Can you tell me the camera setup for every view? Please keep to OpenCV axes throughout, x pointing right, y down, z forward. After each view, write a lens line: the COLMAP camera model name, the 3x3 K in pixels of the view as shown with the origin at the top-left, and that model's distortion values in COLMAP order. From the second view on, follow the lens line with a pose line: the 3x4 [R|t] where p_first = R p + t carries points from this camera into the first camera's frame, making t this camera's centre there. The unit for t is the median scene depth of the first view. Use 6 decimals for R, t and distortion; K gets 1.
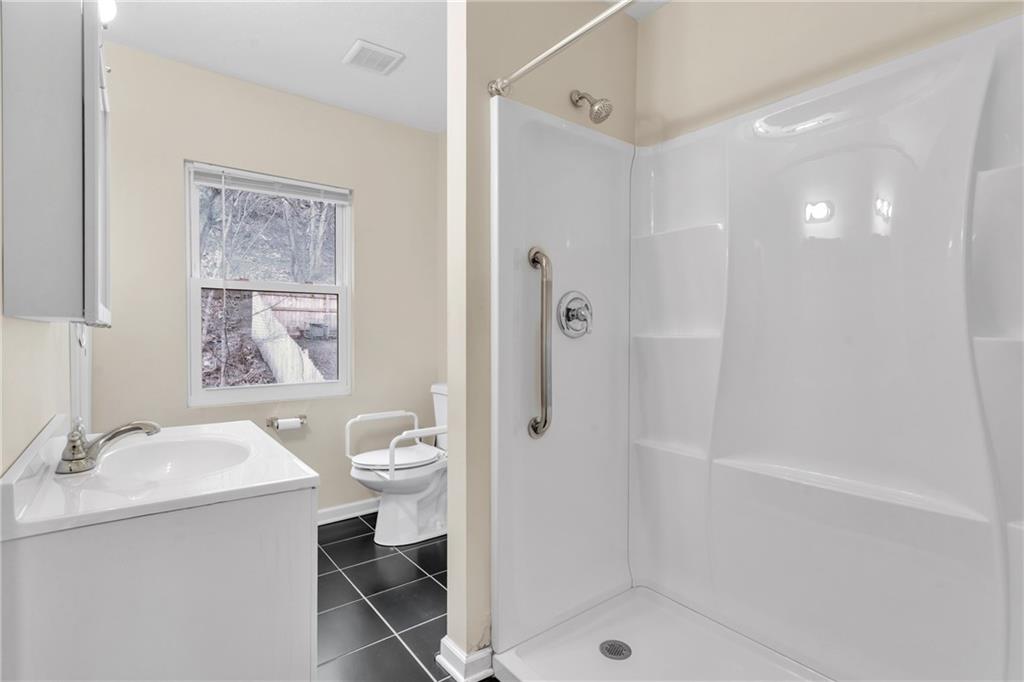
lens RADIAL K [[484.3, 0, 509.5], [0, 484.3, 336.7], [0, 0, 1]] dist [-0.001324, -0.000369]
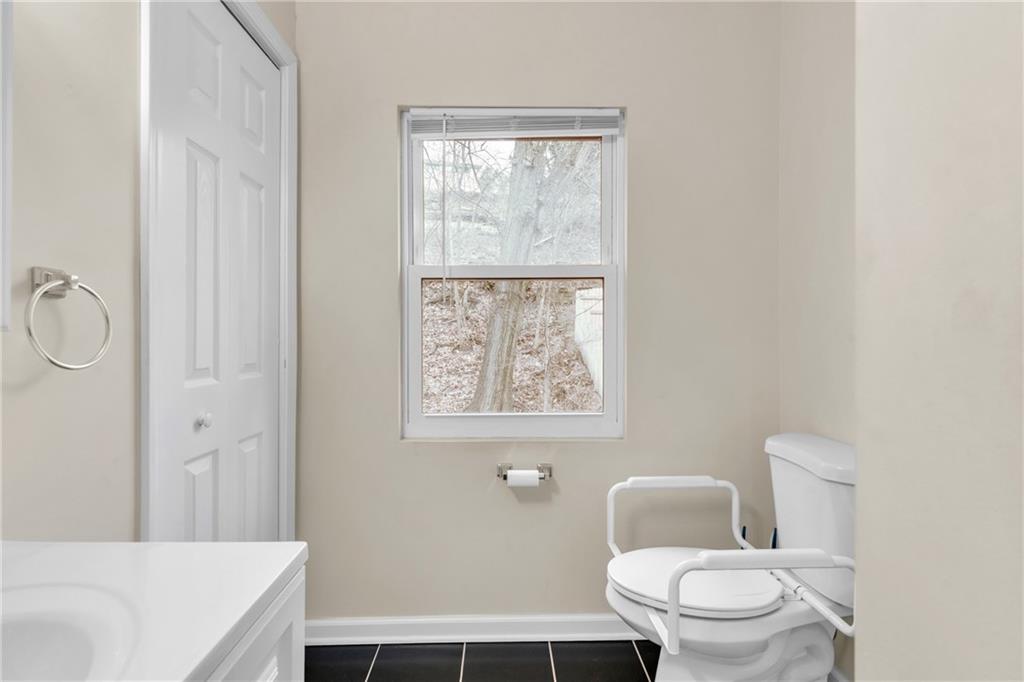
lens RADIAL K [[484.3, 0, 509.5], [0, 484.3, 336.7], [0, 0, 1]] dist [-0.001324, -0.000369]
pose [[0.798325, 0.003135, -0.602219, -0.068227], [-0.007478, 0.999961, -0.004707, -0.006932], [0.602181, 0.008261, 0.798317, 0.414704]]
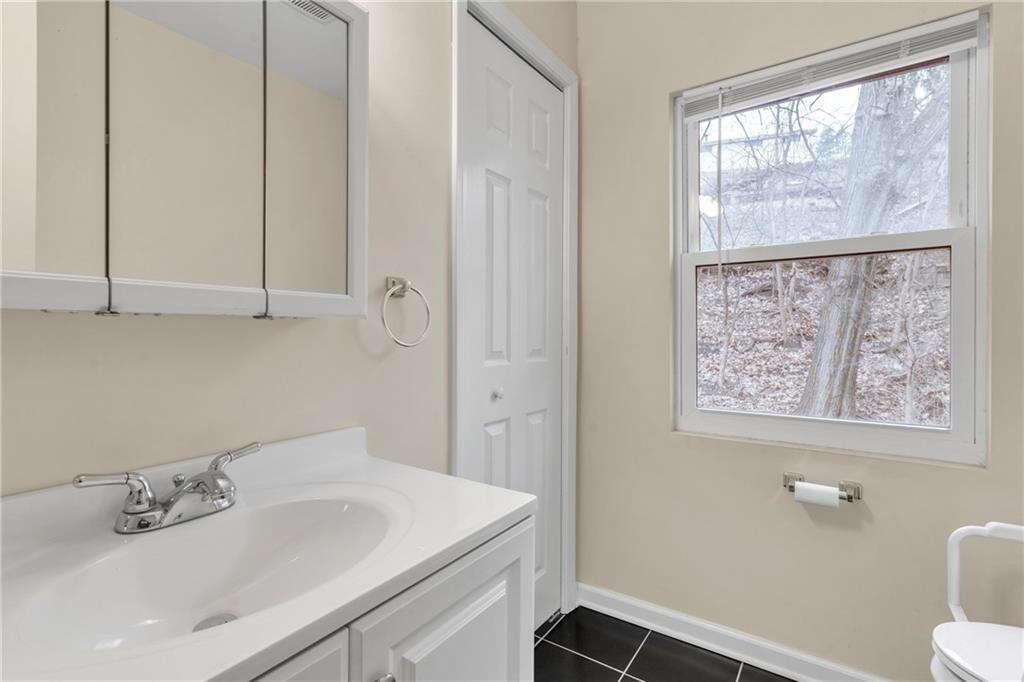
lens RADIAL K [[485.6, 0, 509.8], [0, 485.6, 333.7], [0, 0, 1]] dist [-0.000334, 0.000247]
pose [[0.295063, 0.007906, -0.955445, -0.027590], [-0.010285, 0.999934, 0.005098, -0.001230], [0.955422, 0.008322, 0.295125, 0.447329]]
